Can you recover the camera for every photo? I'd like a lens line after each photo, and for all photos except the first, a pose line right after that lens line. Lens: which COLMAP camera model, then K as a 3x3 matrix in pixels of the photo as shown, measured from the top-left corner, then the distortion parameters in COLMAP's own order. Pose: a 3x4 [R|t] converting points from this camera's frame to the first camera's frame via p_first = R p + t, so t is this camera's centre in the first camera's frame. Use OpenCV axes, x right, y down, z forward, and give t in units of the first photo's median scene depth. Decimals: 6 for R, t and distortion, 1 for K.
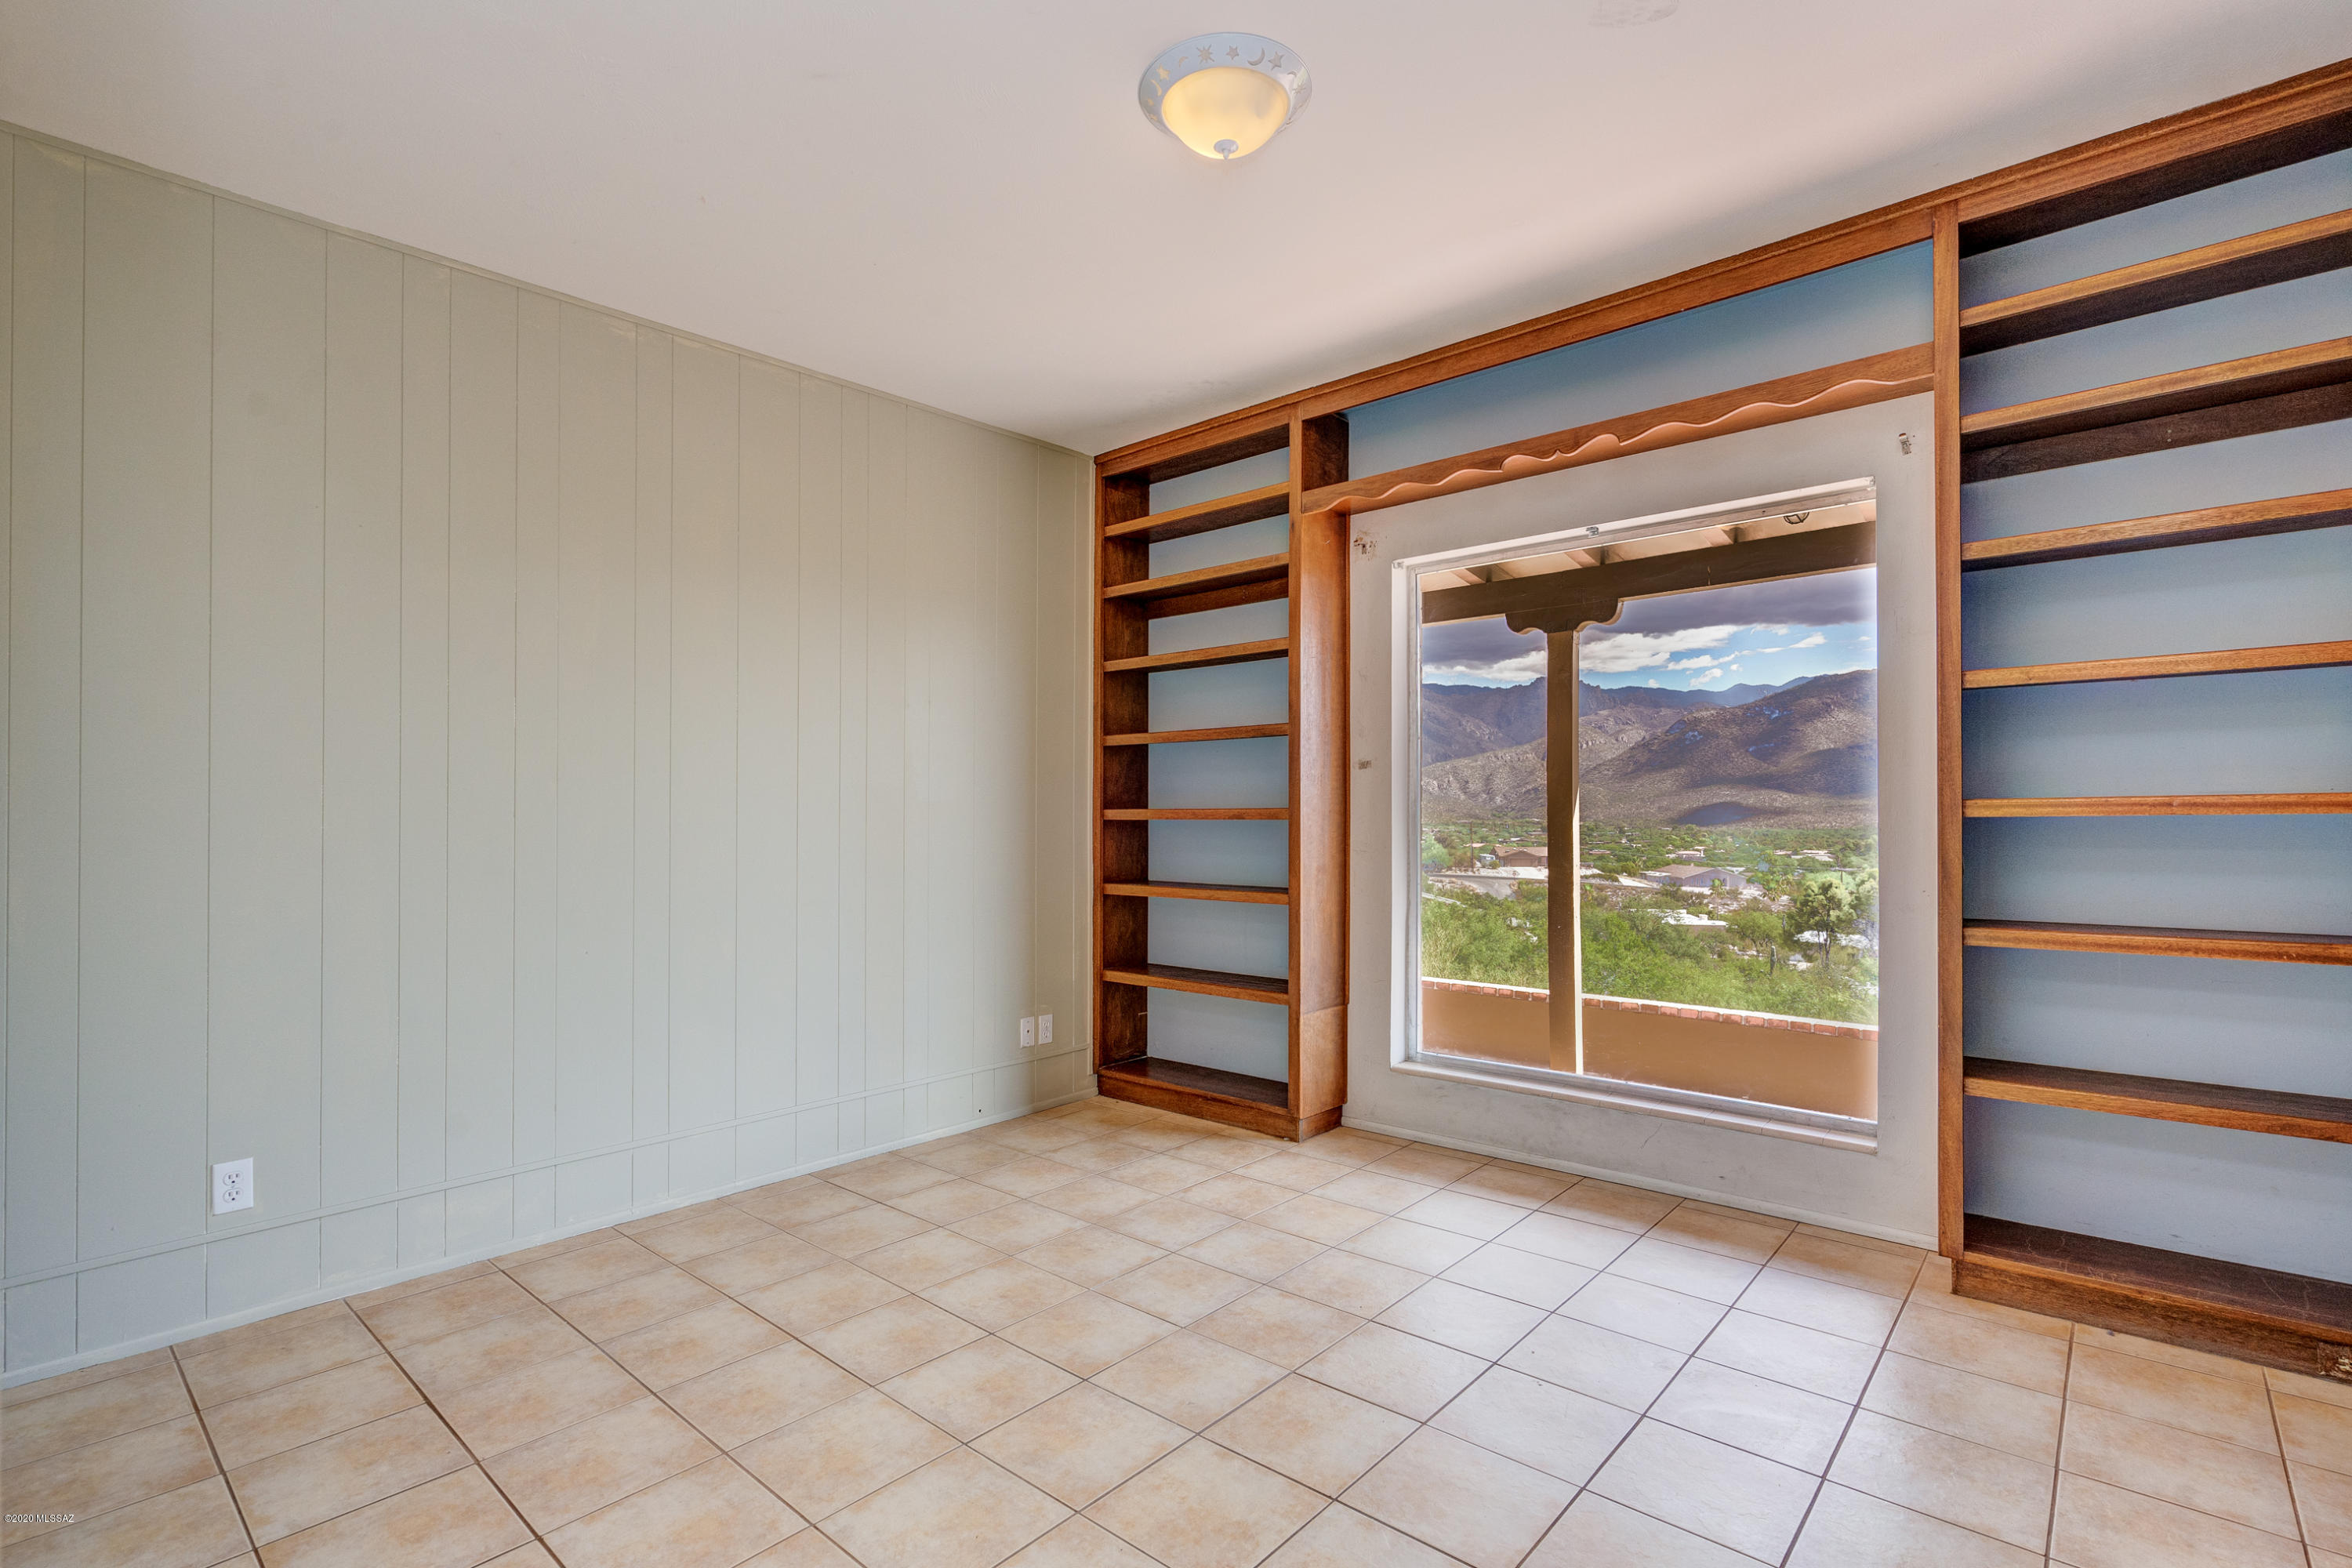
lens RADIAL K [[1066.4, 0, 1162.0], [0, 1066.4, 814.9], [0, 0, 1]] dist [-0.004235, 0.001888]
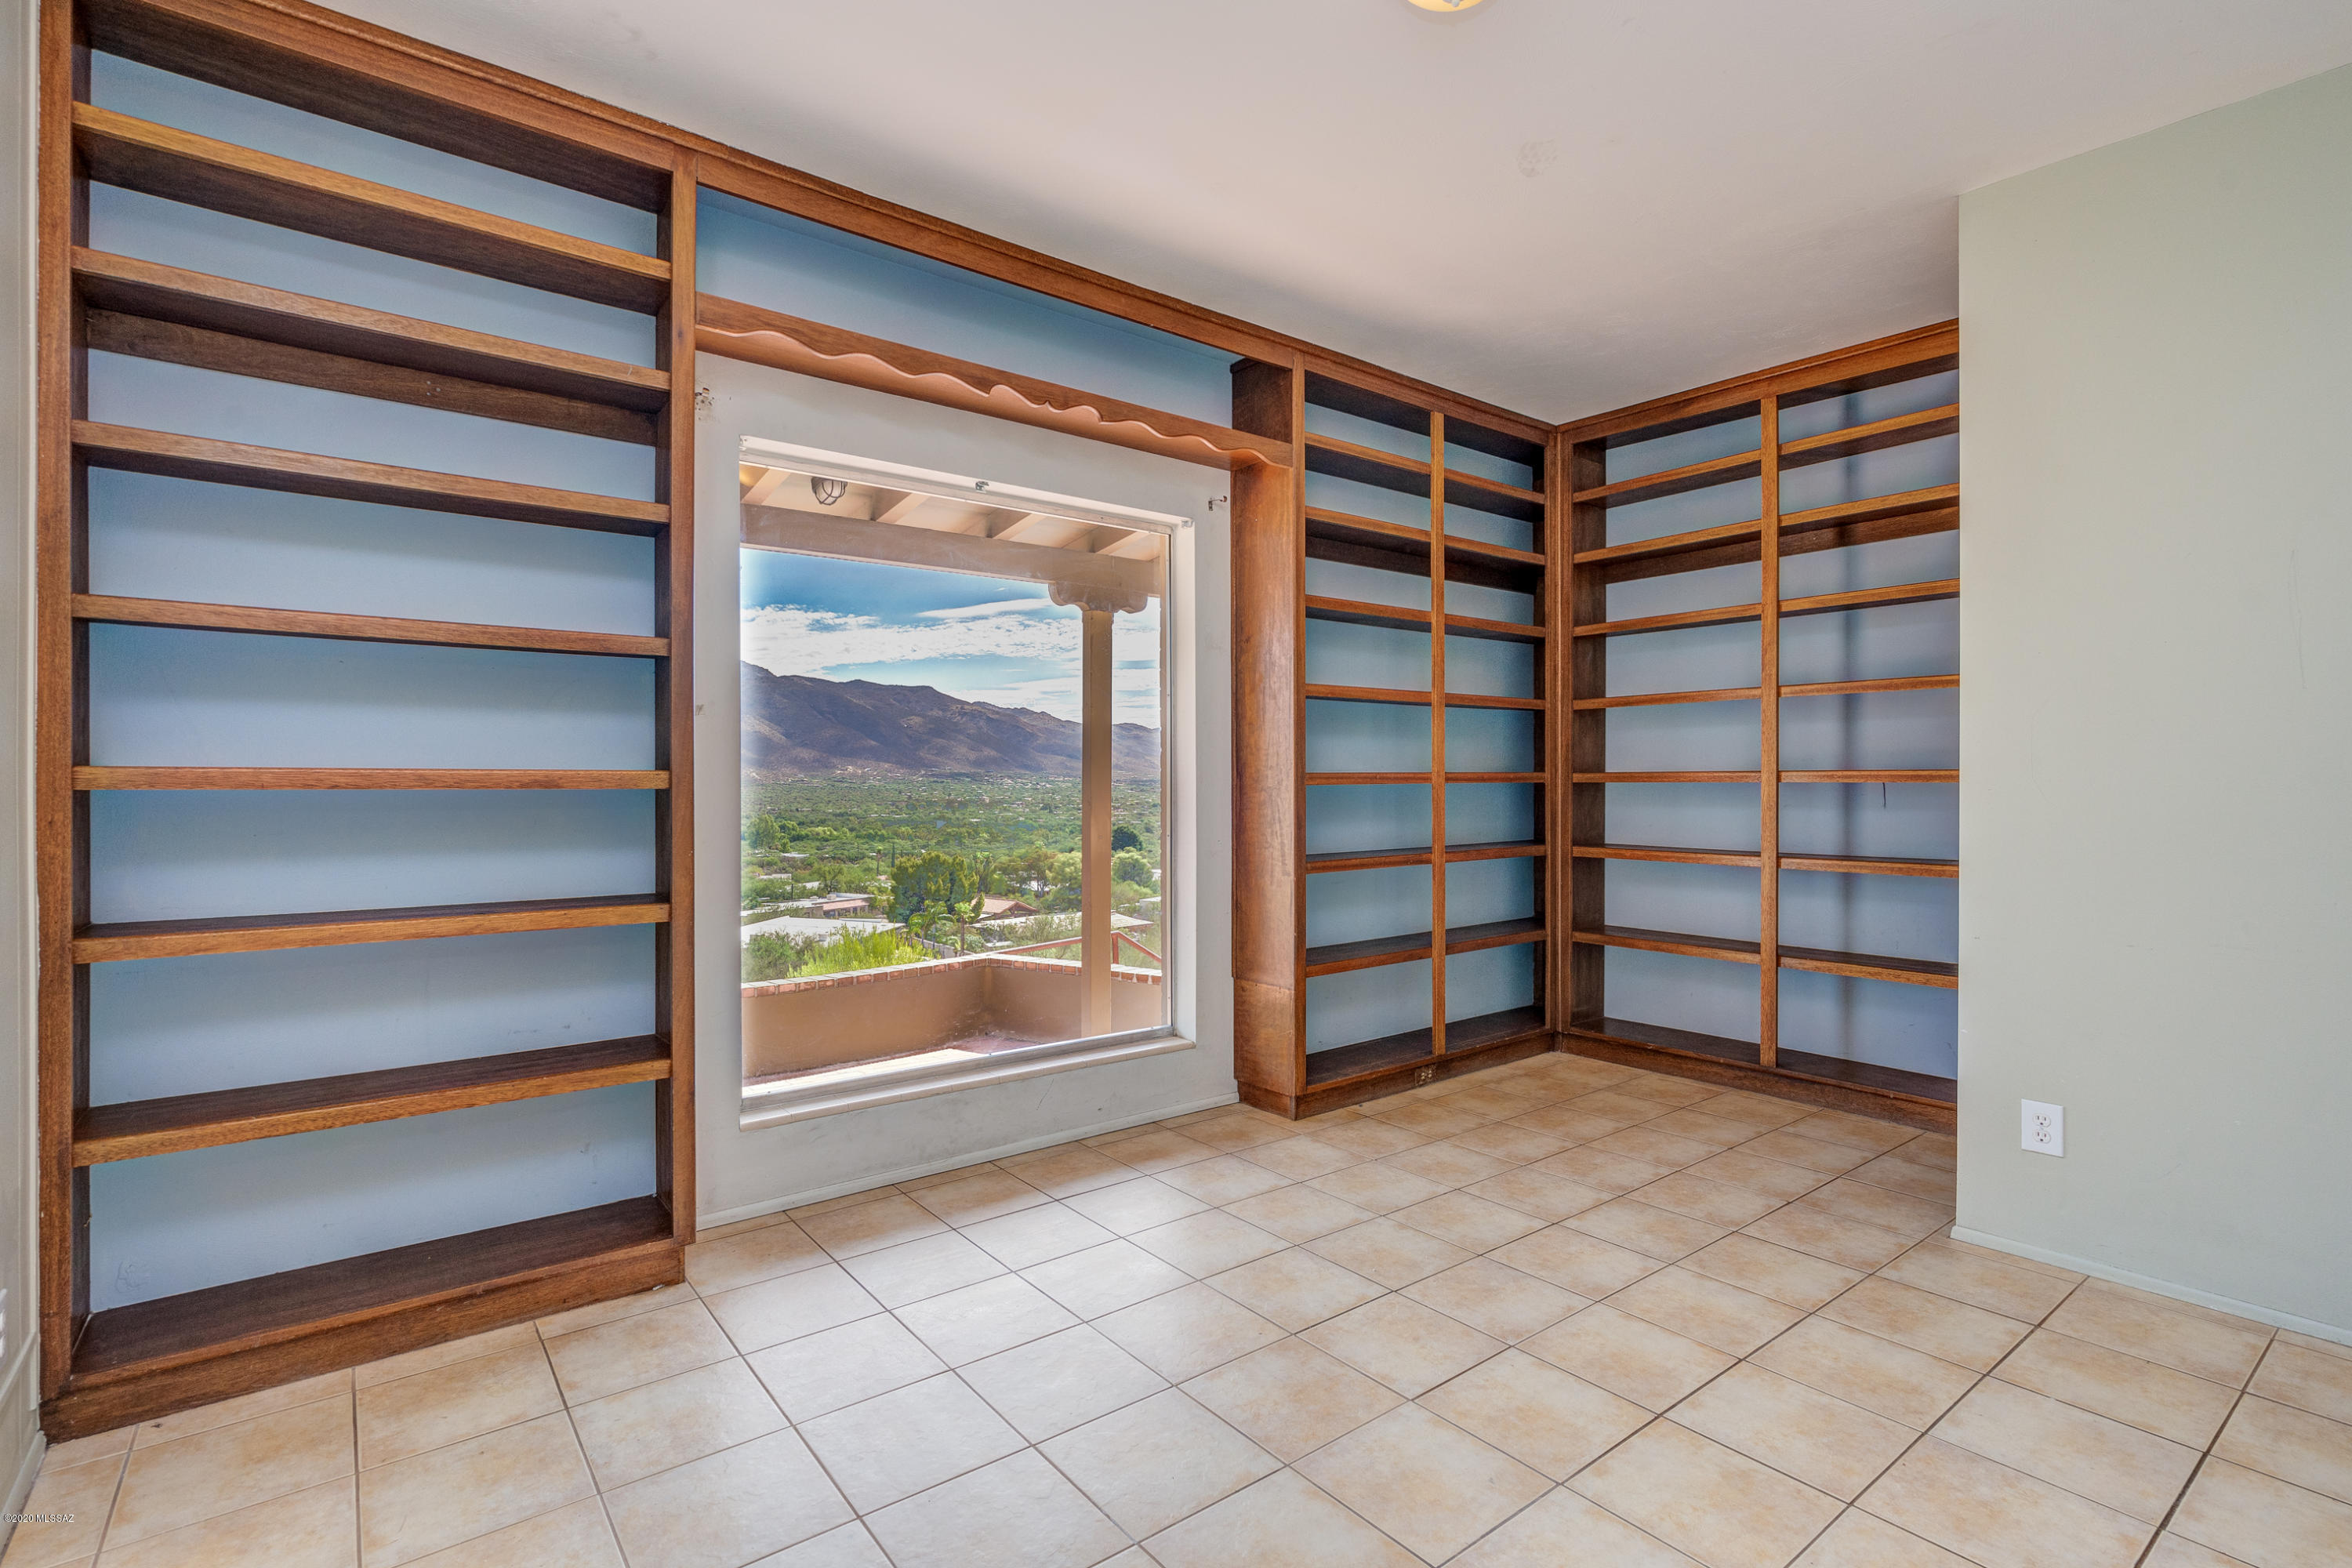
lens RADIAL K [[1066.4, 0, 1175.2], [0, 1066.4, 786.2], [0, 0, 1]] dist [-0.004235, 0.001888]
pose [[0.203842, 0.003449, 0.978998, -0.503071], [-0.000129, 0.999994, -0.003496, 0.006995], [-0.979004, 0.000587, 0.203841, 0.640424]]
